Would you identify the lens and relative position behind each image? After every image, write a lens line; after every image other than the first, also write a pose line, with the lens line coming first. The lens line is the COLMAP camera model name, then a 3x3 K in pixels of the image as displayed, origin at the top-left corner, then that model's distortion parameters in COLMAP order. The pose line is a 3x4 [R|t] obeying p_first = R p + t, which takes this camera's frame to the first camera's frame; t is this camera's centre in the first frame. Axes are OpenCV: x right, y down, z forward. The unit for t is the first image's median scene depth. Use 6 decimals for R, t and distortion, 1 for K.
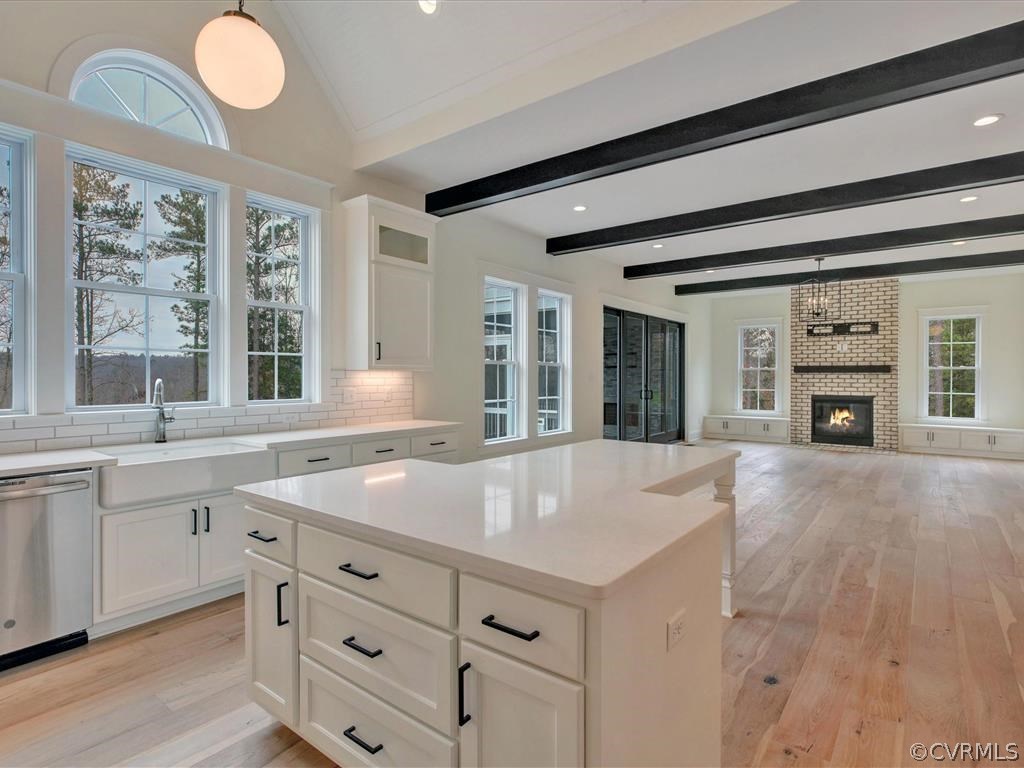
lens RADIAL K [[537.9, 0, 515.3], [0, 537.9, 378.6], [0, 0, 1]] dist [-0.003964, -0.000695]
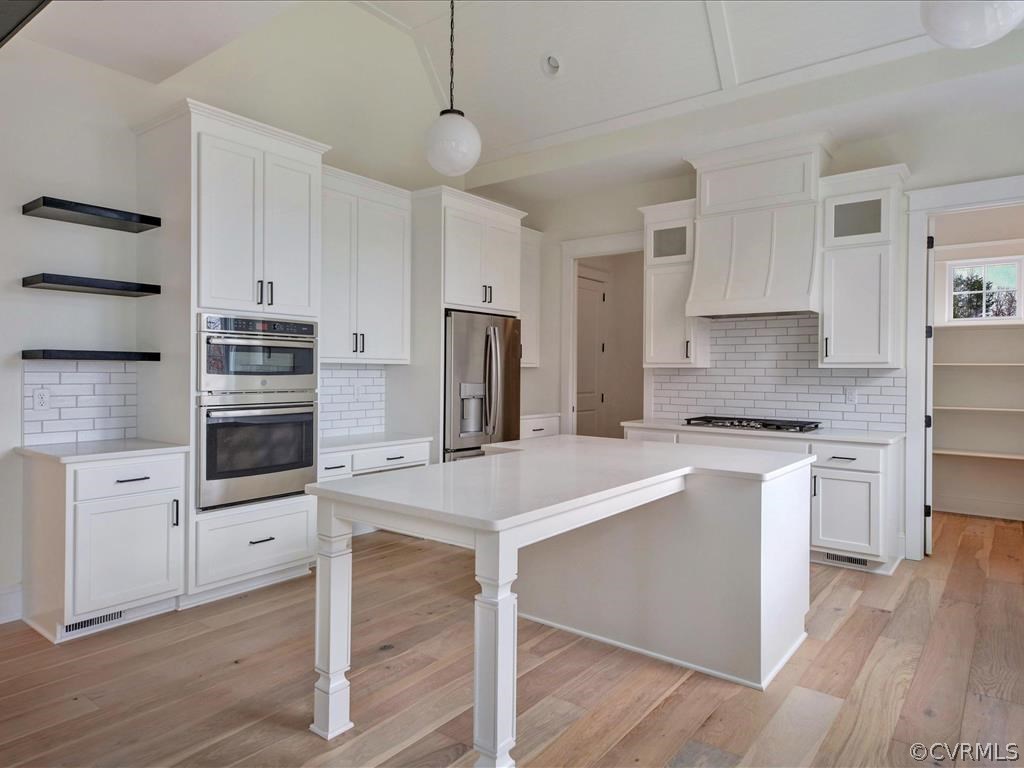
lens RADIAL K [[643.0, 0, 509.5], [0, 643.0, 379.0], [0, 0, 1]] dist [0.011932, -0.004078]
pose [[-0.999907, -0.009192, 0.010043, 0.140810], [-0.009002, 0.999783, 0.018806, -0.008312], [-0.010213, 0.018713, -0.999773, 1.494278]]
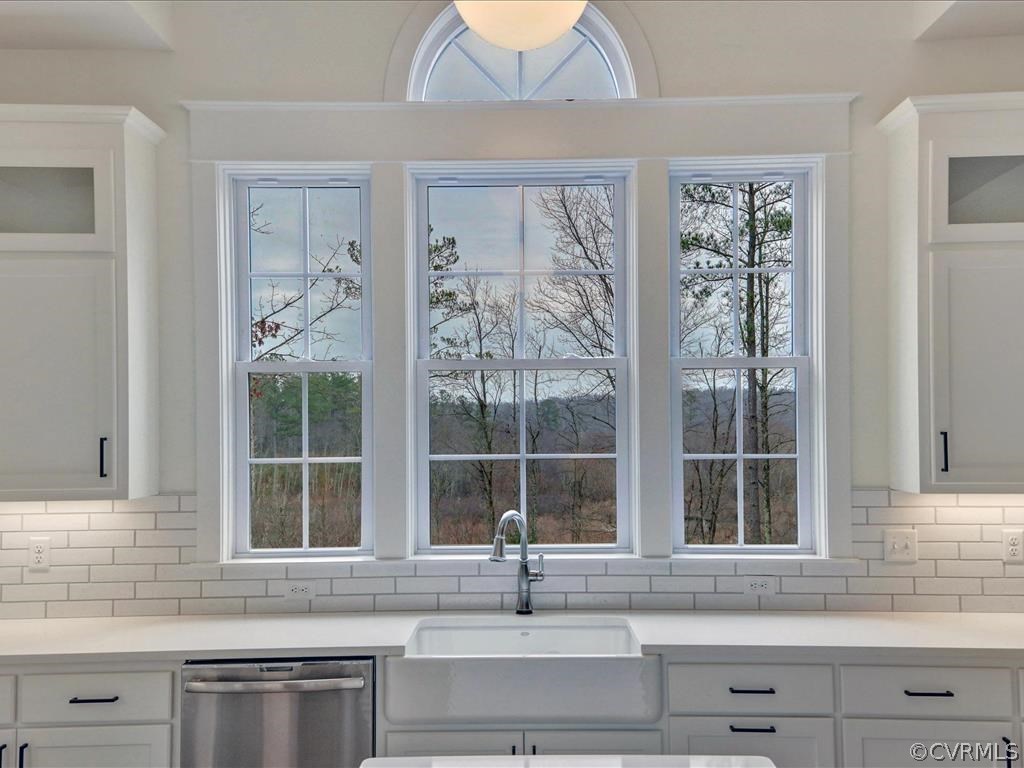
lens RADIAL K [[1052.0, 0, 517.0], [0, 1052.0, 407.7], [0, 0, 1]] dist [0.175179, 0.002033]
pose [[0.603109, -0.018922, -0.797435, 0.277066], [0.004061, 0.999778, -0.020651, -0.083376], [0.797649, 0.009217, 0.603052, 0.242804]]
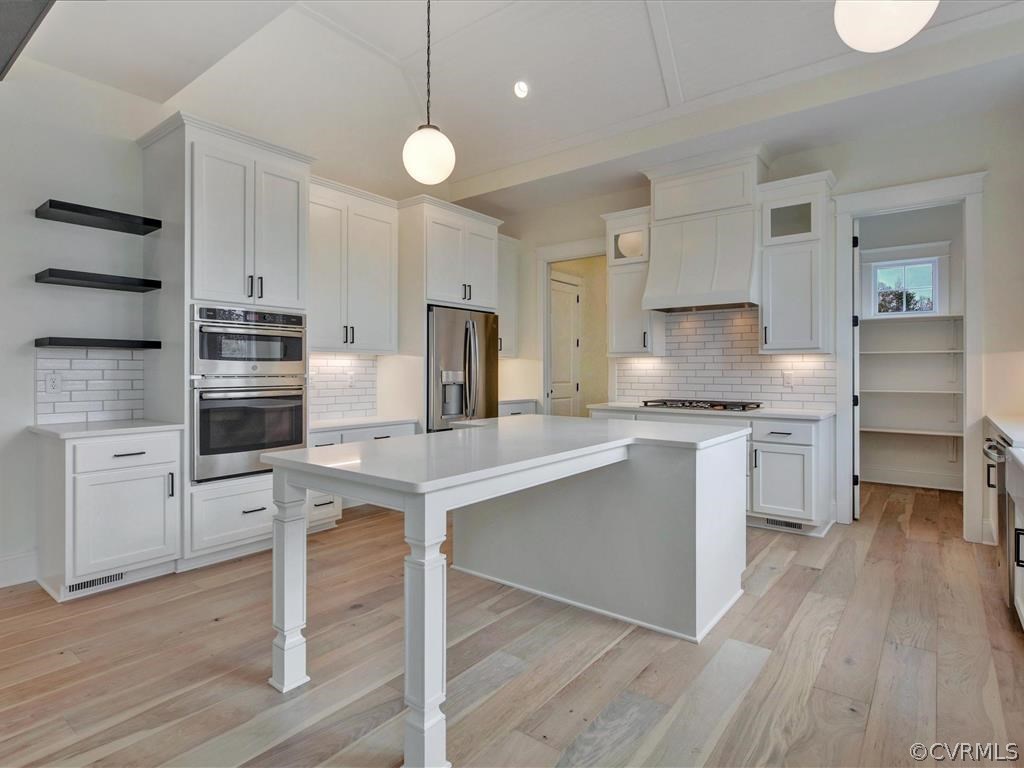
lens RADIAL K [[546.9, 0, 511.0], [0, 546.9, 374.7], [0, 0, 1]] dist [-0.013925, 0.001066]
pose [[-0.999936, -0.001475, 0.011209, 0.077686], [-0.001323, 0.999906, 0.013623, 0.019256], [-0.011228, 0.013607, -0.999844, 1.428427]]
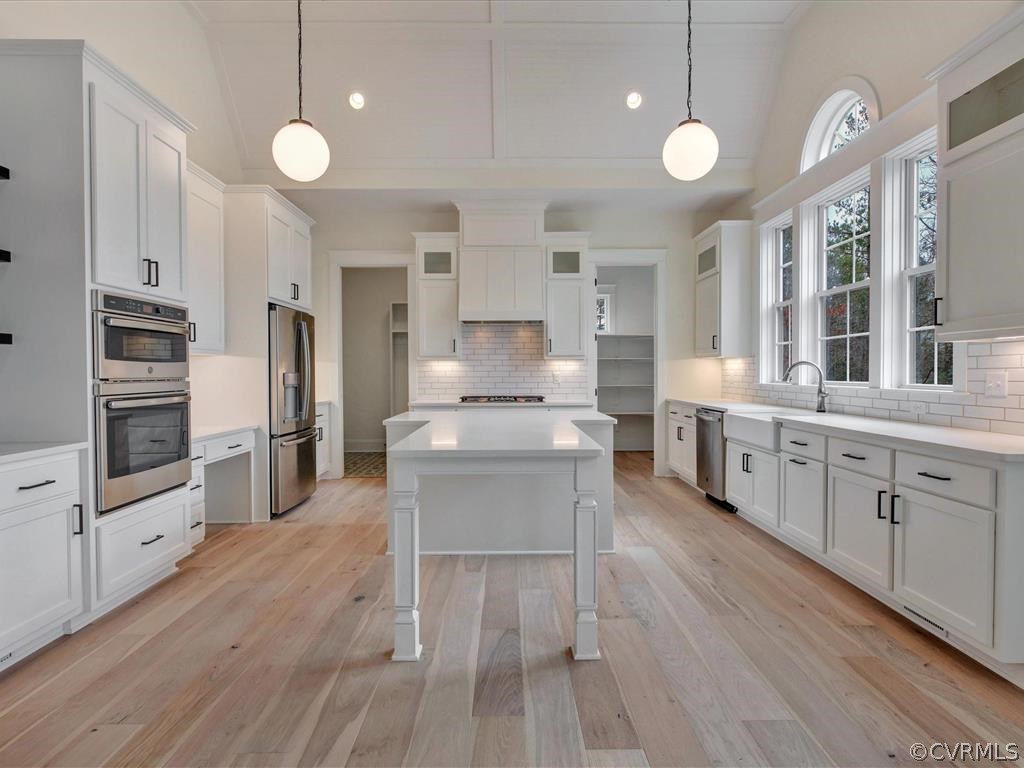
lens RADIAL K [[547.0, 0, 509.5], [0, 547.0, 386.7], [0, 0, 1]] dist [-0.015298, 0.000980]
pose [[-0.789838, 0.018215, -0.613045, 0.627836], [-0.001066, 0.999517, 0.031071, 0.020046], [0.613314, 0.025194, -0.789437, 1.428358]]
